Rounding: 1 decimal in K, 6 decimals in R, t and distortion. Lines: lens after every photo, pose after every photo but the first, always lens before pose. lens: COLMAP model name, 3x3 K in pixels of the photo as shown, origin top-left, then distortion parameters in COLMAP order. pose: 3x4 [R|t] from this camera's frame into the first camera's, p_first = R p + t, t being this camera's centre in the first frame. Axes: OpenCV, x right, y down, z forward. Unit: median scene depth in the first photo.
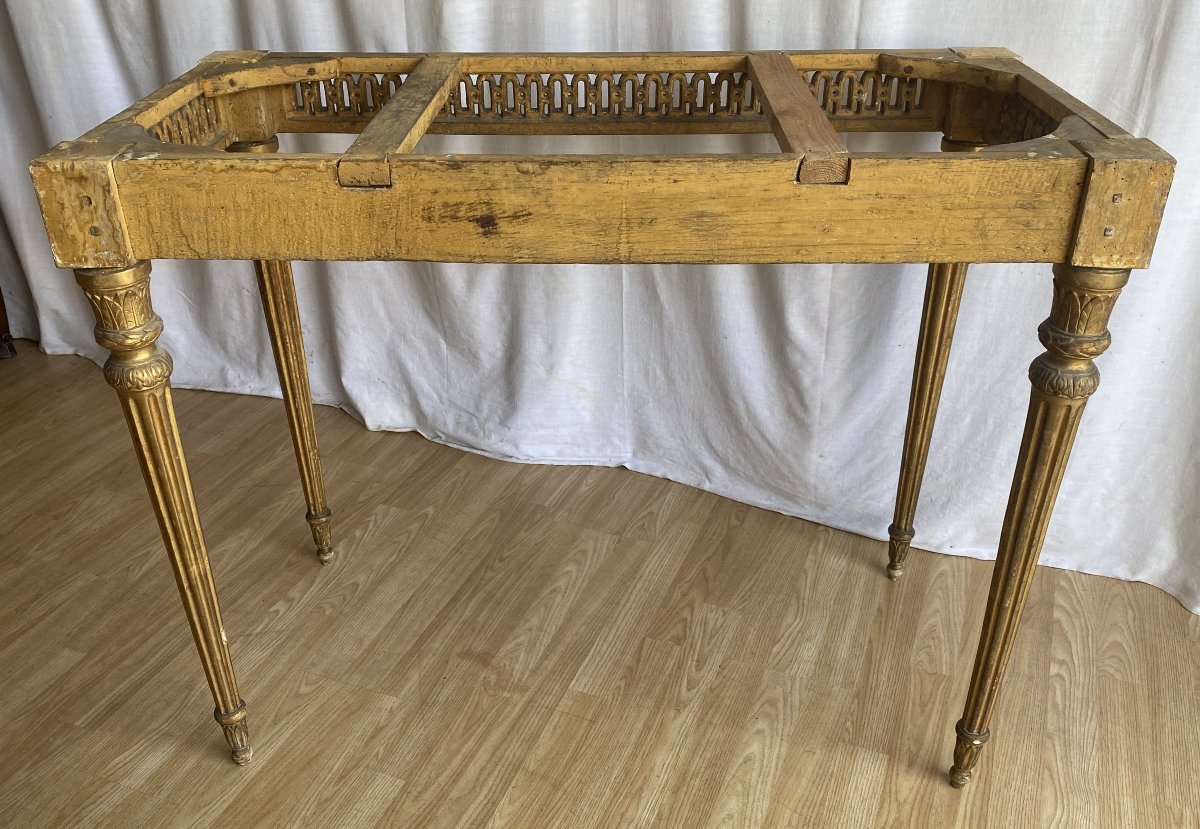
lens RADIAL K [[1069.1, 0, 595.9], [0, 1069.1, 409.4], [0, 0, 1]] dist [0.070488, -0.075189]
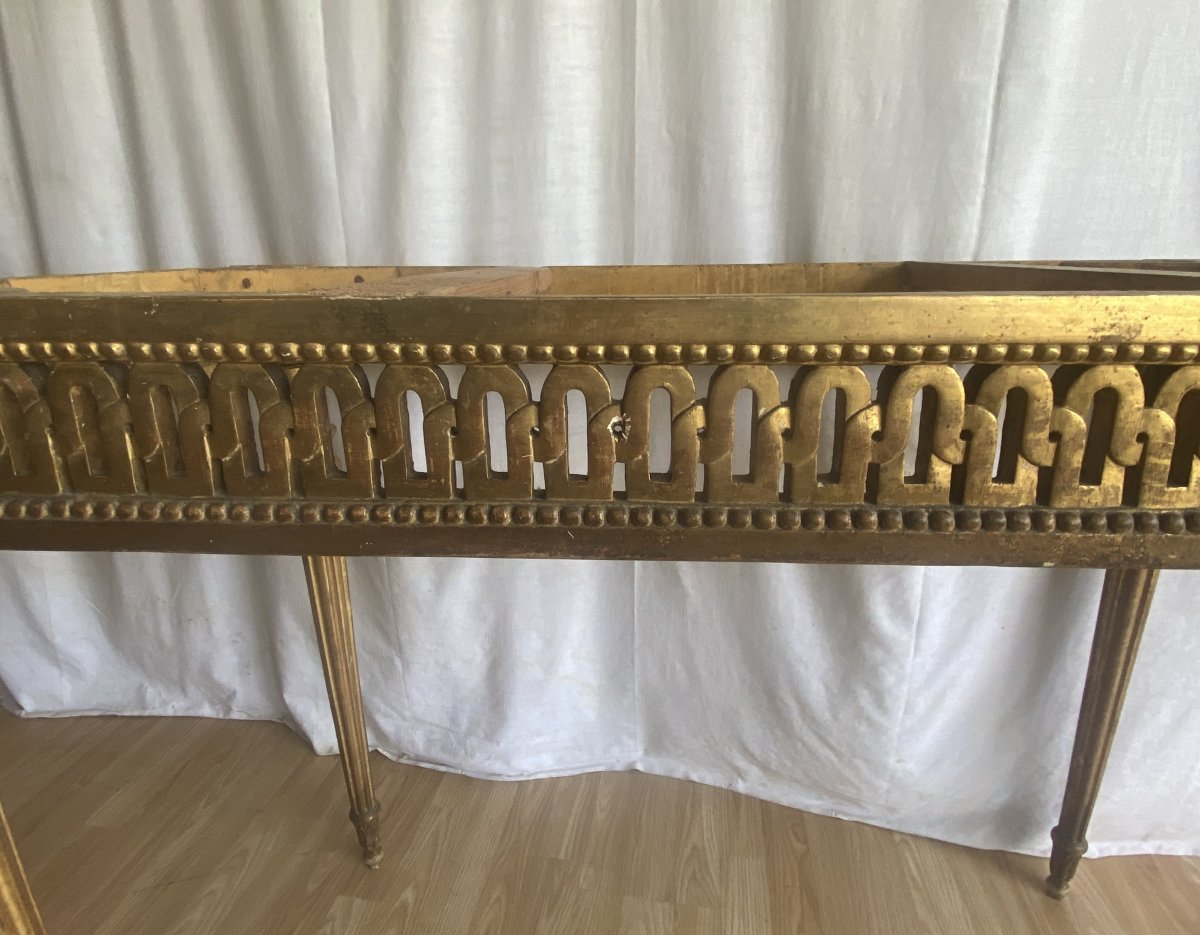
lens RADIAL K [[642.0, 0, 590.0], [0, 642.0, 433.0], [0, 0, 1]] dist [-0.003694, -0.005100]
pose [[0.977900, -0.055384, 0.201605, -0.116255], [0.098642, 0.972425, -0.211329, -0.123773], [-0.184342, 0.226545, 0.956397, 0.536544]]
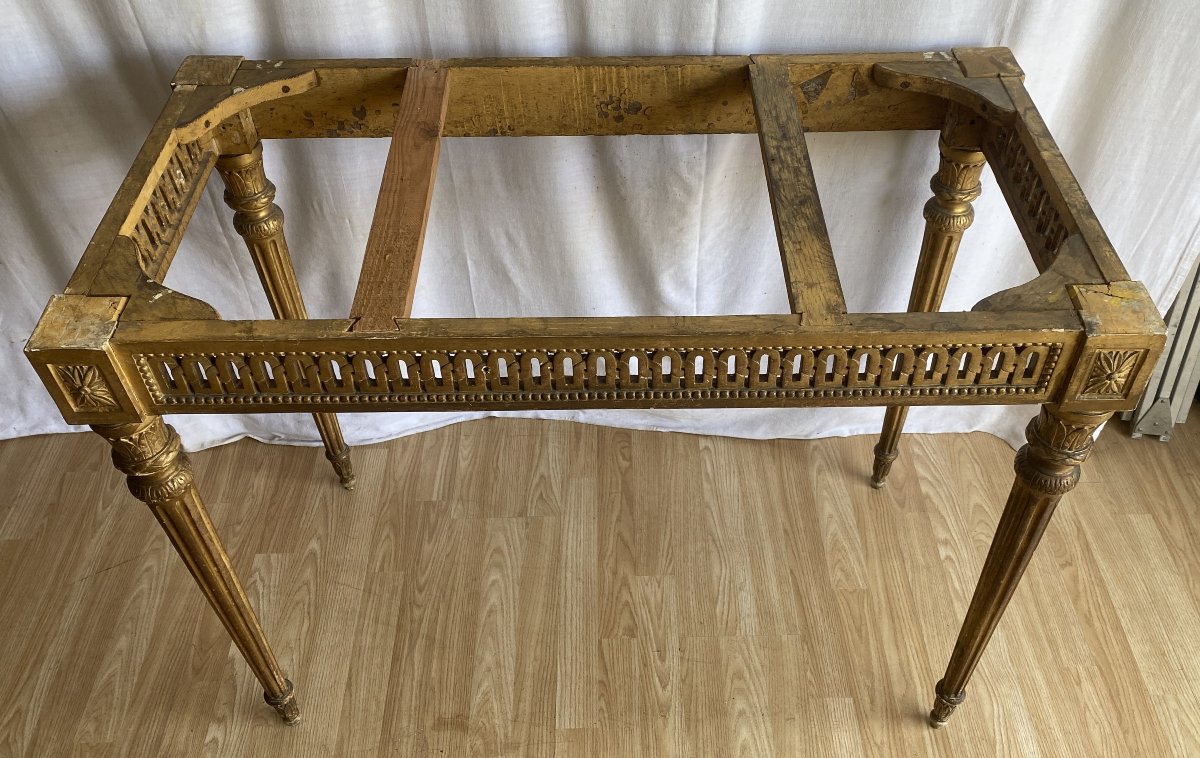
lens RADIAL K [[1058.9, 0, 624.0], [0, 1058.9, 328.6], [0, 0, 1]] dist [0.037997, 0.001151]
pose [[0.920881, -0.264190, 0.286675, -0.137597], [0.178812, 0.939683, 0.291585, -0.338567], [-0.346417, -0.217254, 0.912576, 0.116179]]
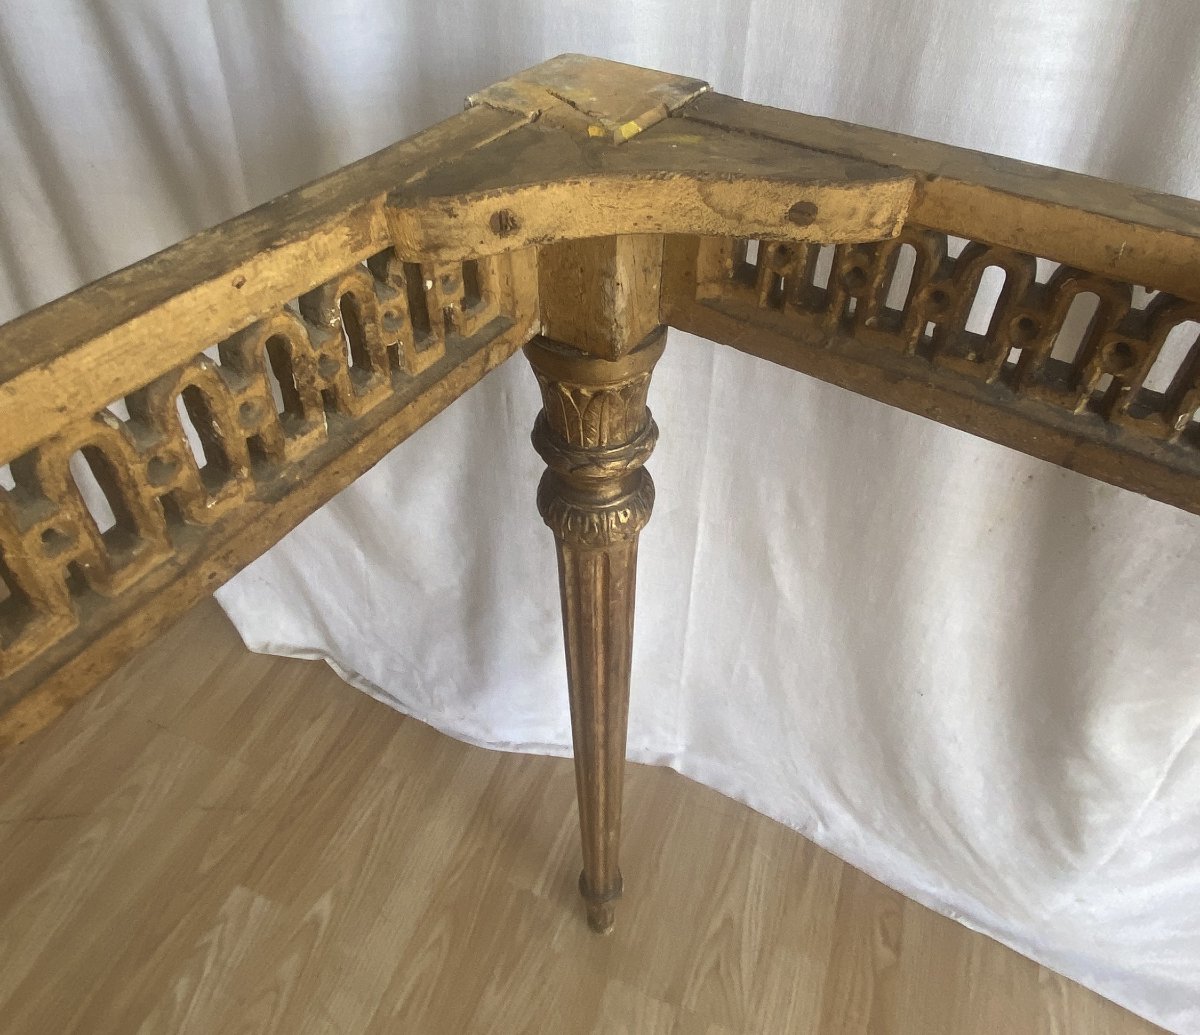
lens RADIAL K [[851.7, 0, 593.7], [0, 851.7, 380.1], [0, 0, 1]] dist [0.005605, -0.010126]
pose [[0.999564, 0.015012, 0.025429, -0.036398], [-0.018552, 0.989223, 0.145239, -0.265833], [-0.022975, -0.145647, 0.989070, 0.674087]]
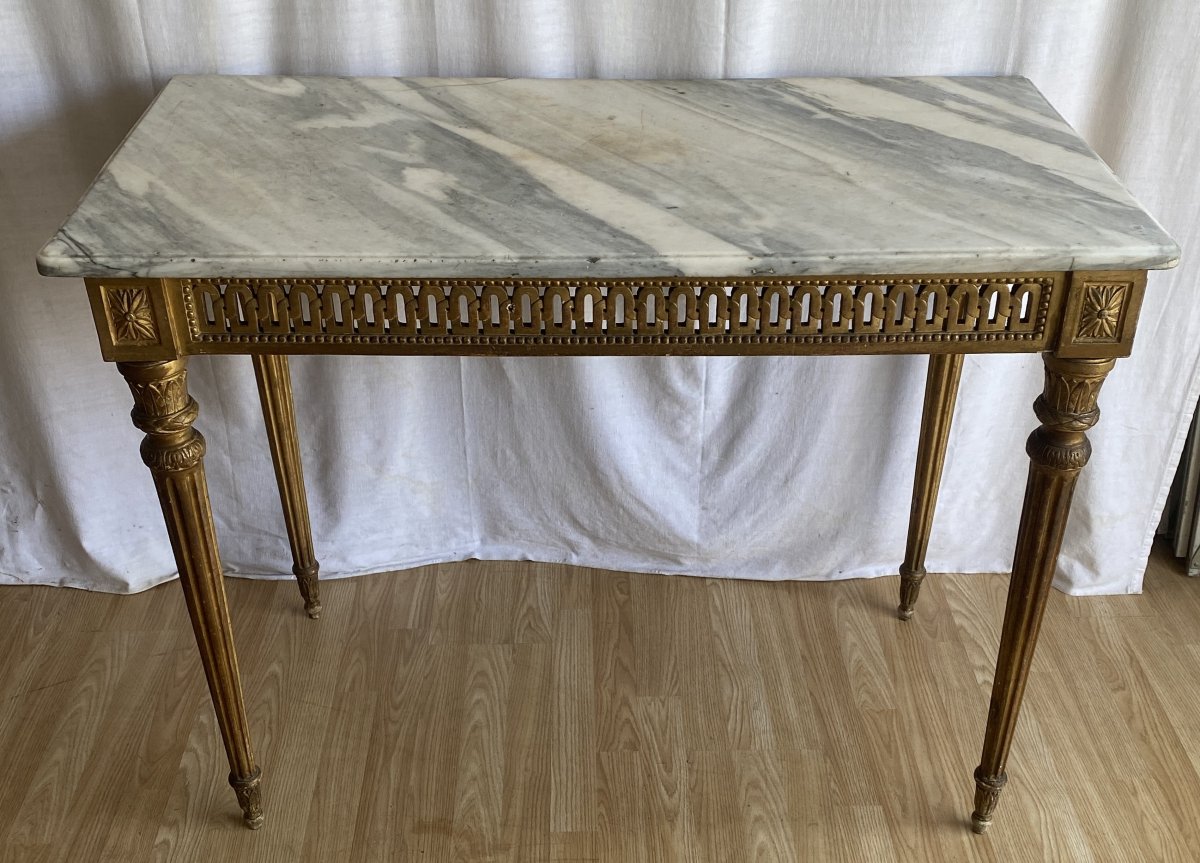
lens RADIAL K [[1387.9, 0, 610.1], [0, 1387.9, 438.4], [0, 0, 1]] dist [0.077697, 0.000000]
pose [[0.918277, -0.191386, 0.346610, -0.288254], [0.169984, 0.981195, 0.091443, -0.149514], [-0.357593, -0.025052, 0.933541, -0.106661]]
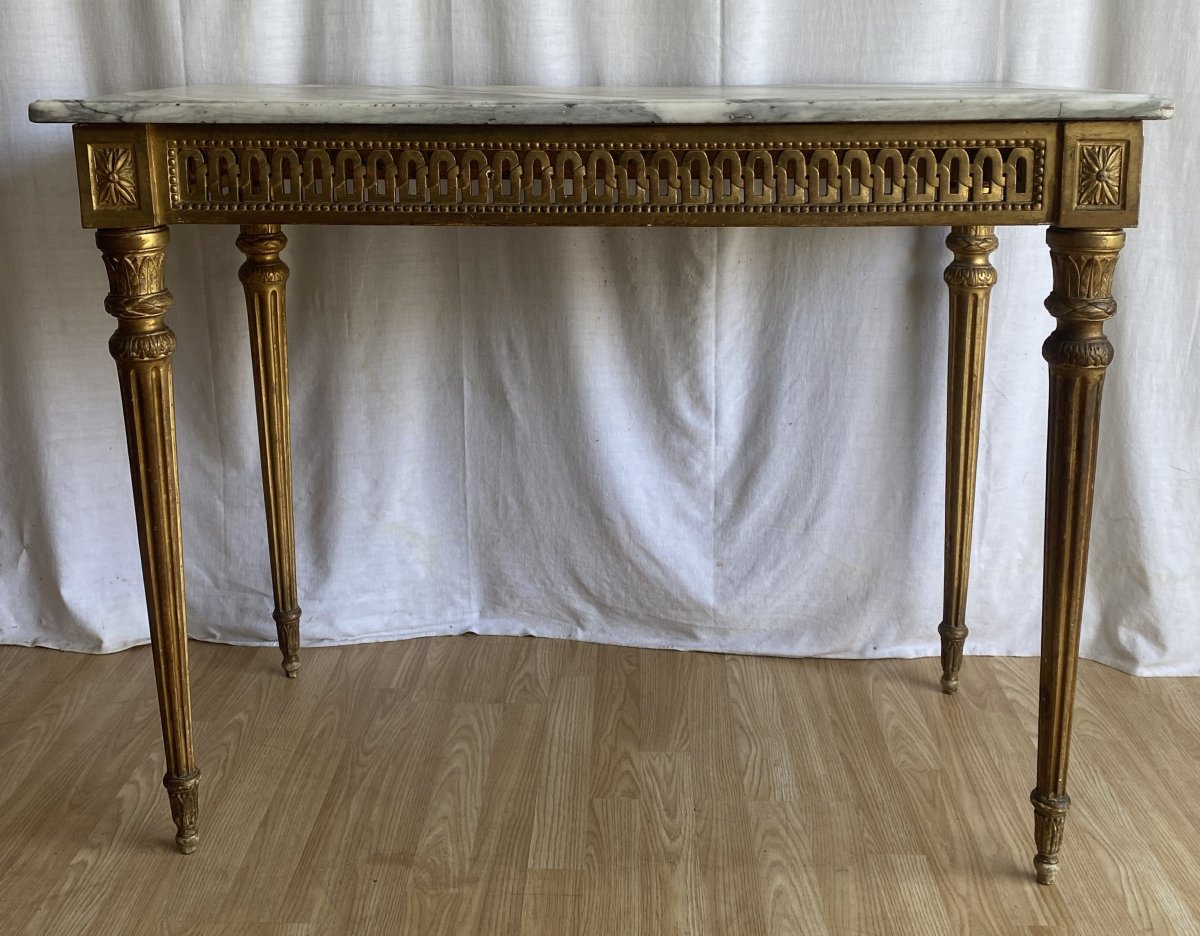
lens RADIAL K [[1360.9, 0, 581.7], [0, 1360.9, 280.8], [0, 0, 1]] dist [0.028136, 0.000000]
pose [[0.942585, -0.050343, 0.330150, -0.257686], [0.151278, 0.945698, -0.287698, 0.131230], [-0.297738, 0.321124, 0.899017, -0.028106]]
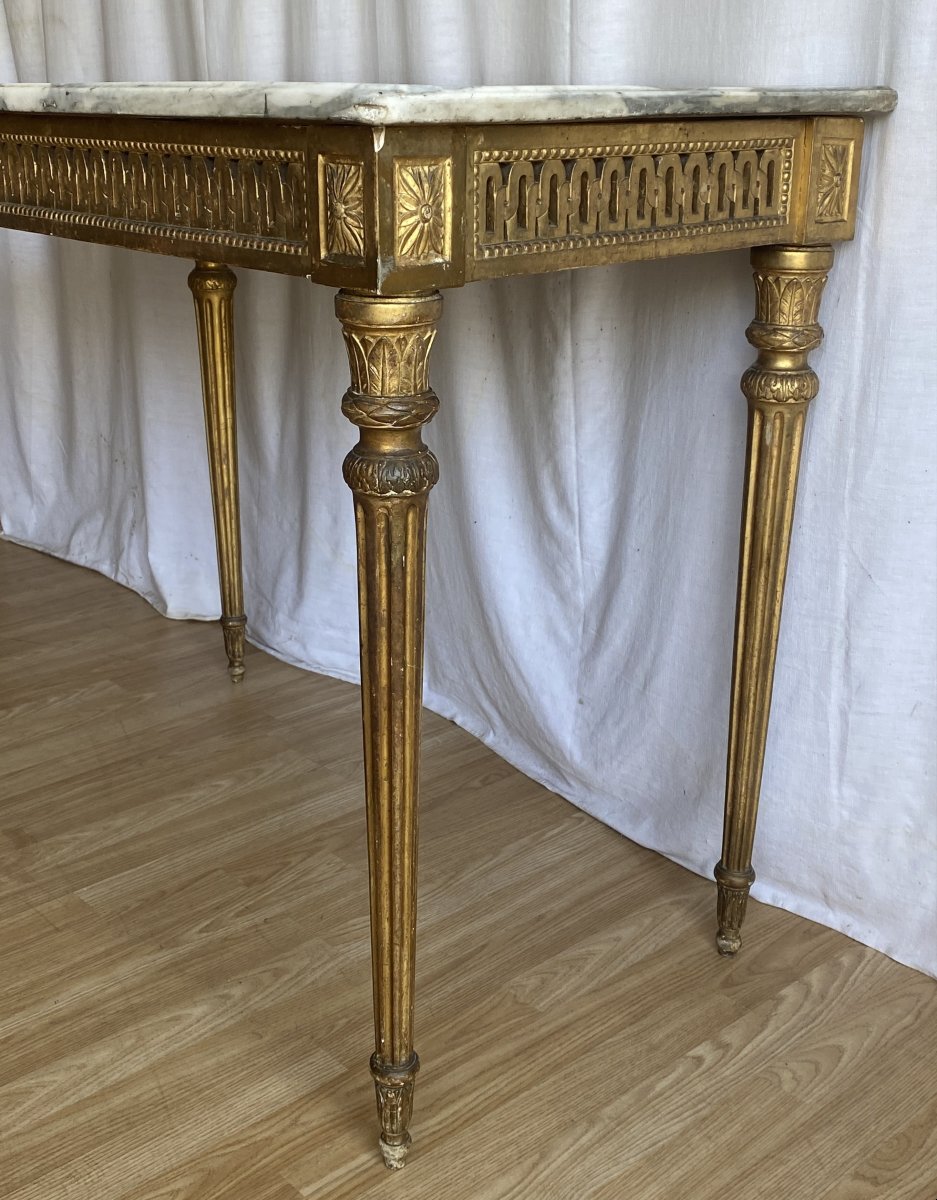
lens RADIAL K [[1437.7, 0, 501.4], [0, 1437.7, 525.2], [0, 0, 1]] dist [0.051447, 0.000000]
pose [[0.905196, 0.137441, -0.402157, 0.553999], [-0.211580, 0.966400, -0.145958, 0.082058], [0.368584, 0.217209, 0.903862, 0.108427]]
